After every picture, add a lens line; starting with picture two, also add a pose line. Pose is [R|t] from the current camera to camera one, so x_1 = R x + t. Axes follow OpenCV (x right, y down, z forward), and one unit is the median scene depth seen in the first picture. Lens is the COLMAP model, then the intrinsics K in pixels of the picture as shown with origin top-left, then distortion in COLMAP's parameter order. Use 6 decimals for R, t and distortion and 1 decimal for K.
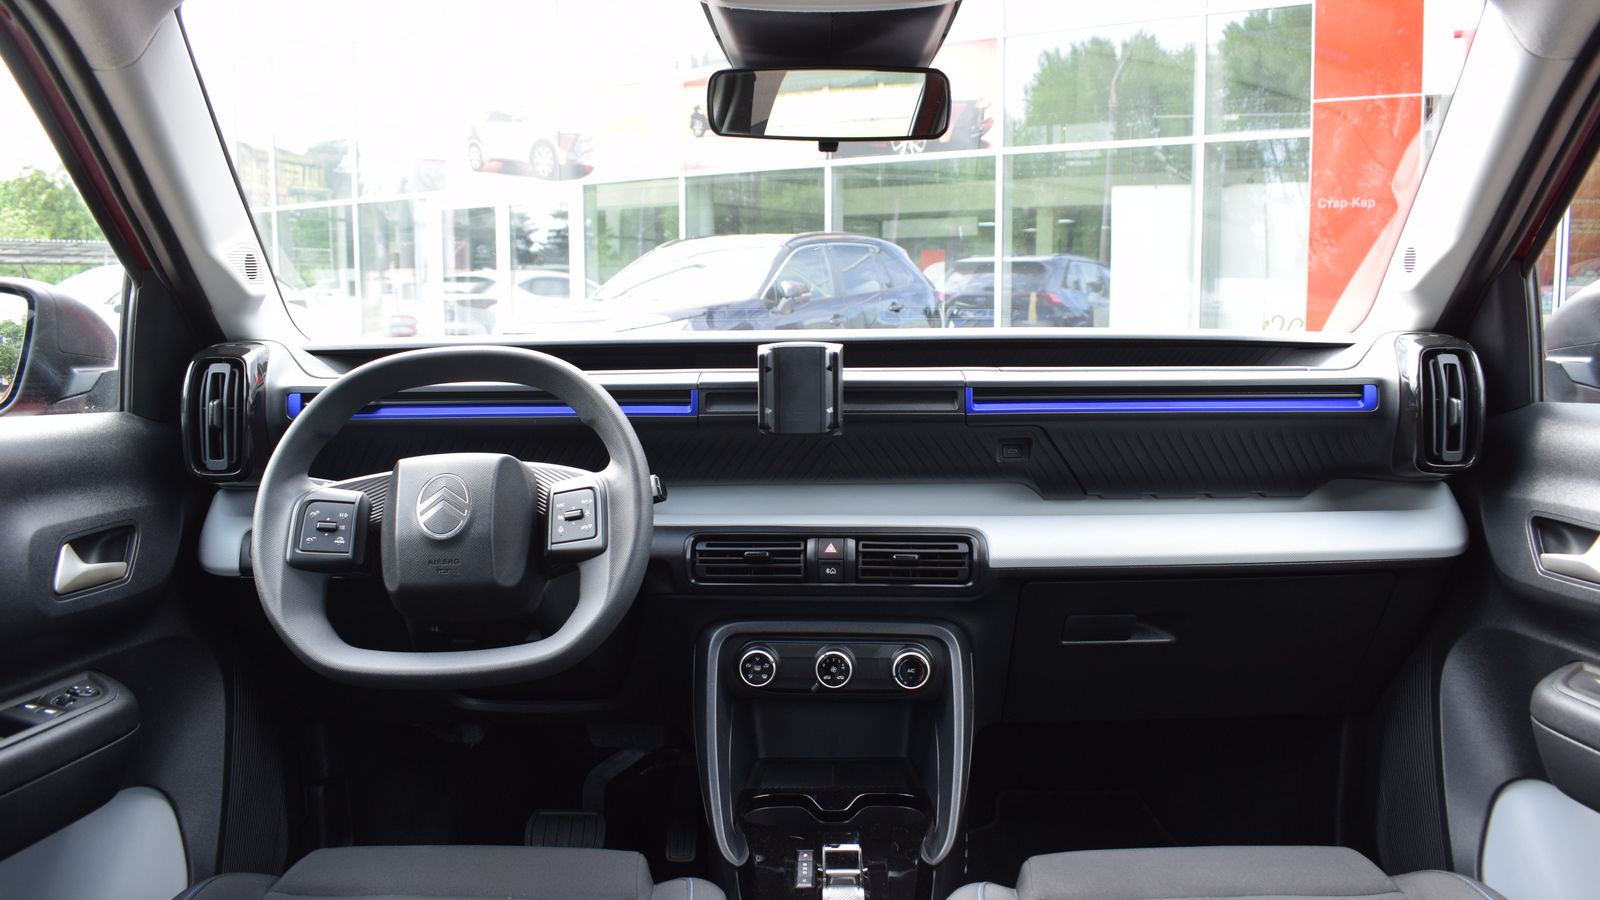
lens RADIAL K [[1261.3, 0, 800.0], [0, 1261.3, 450.0], [0, 0, 1]] dist [-0.082596, -0.000246]
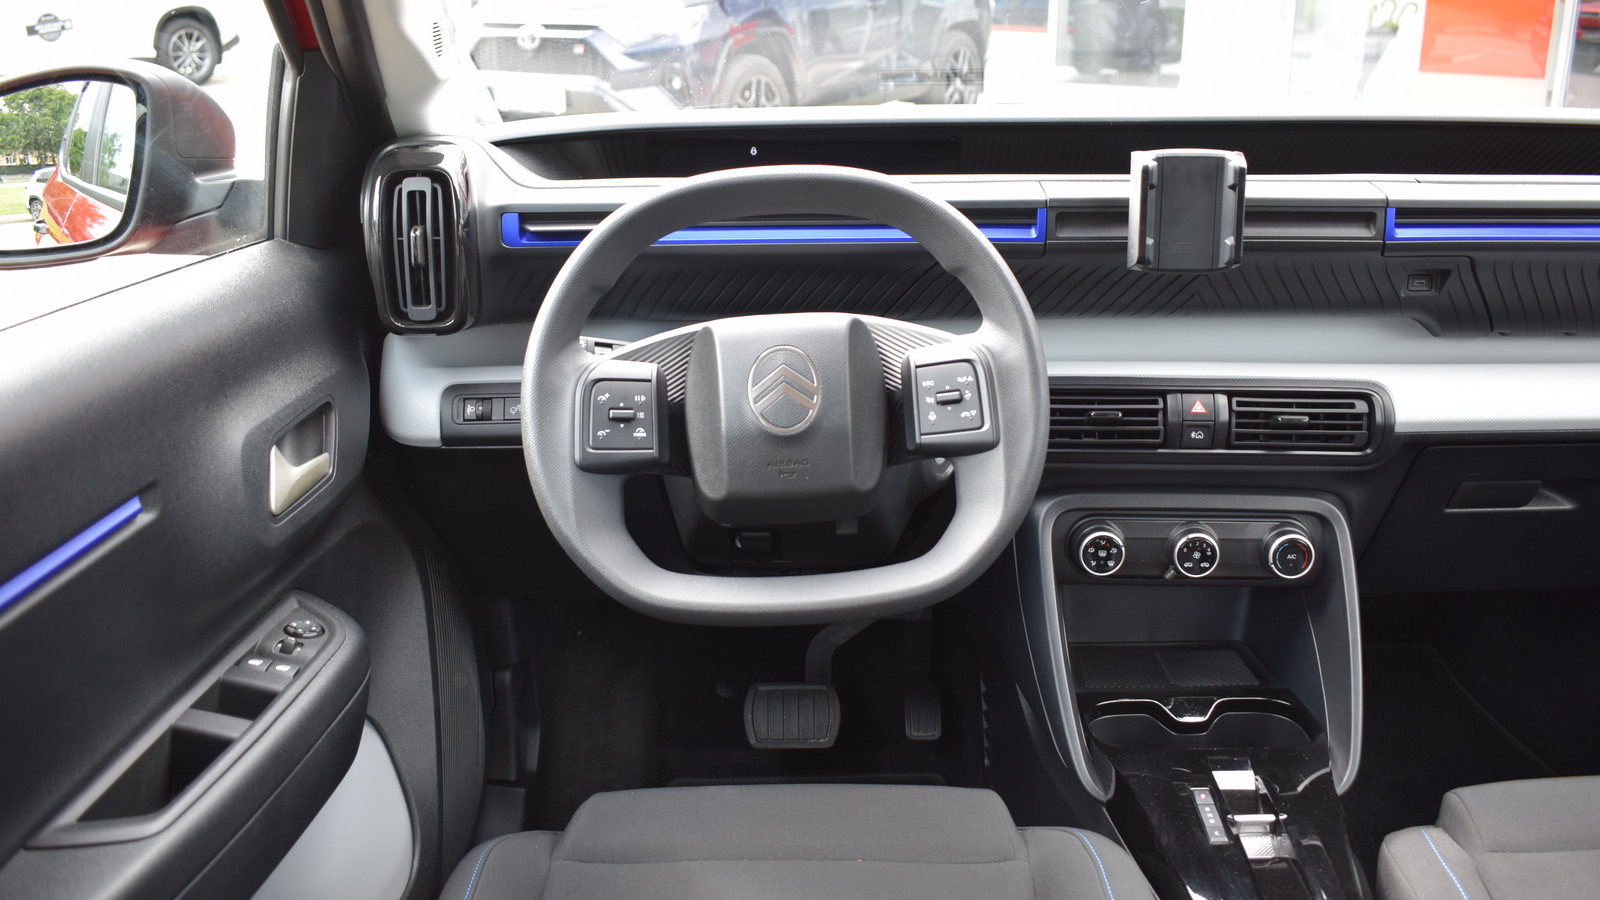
lens RADIAL K [[1424.4, 0, 800.0], [0, 1424.4, 450.0], [0, 0, 1]] dist [-0.082039, 0.001528]
pose [[0.999811, -0.005614, 0.018616, -0.250322], [0.001459, 0.976378, 0.216065, -0.091496], [-0.019390, -0.215997, 0.976202, 0.127493]]
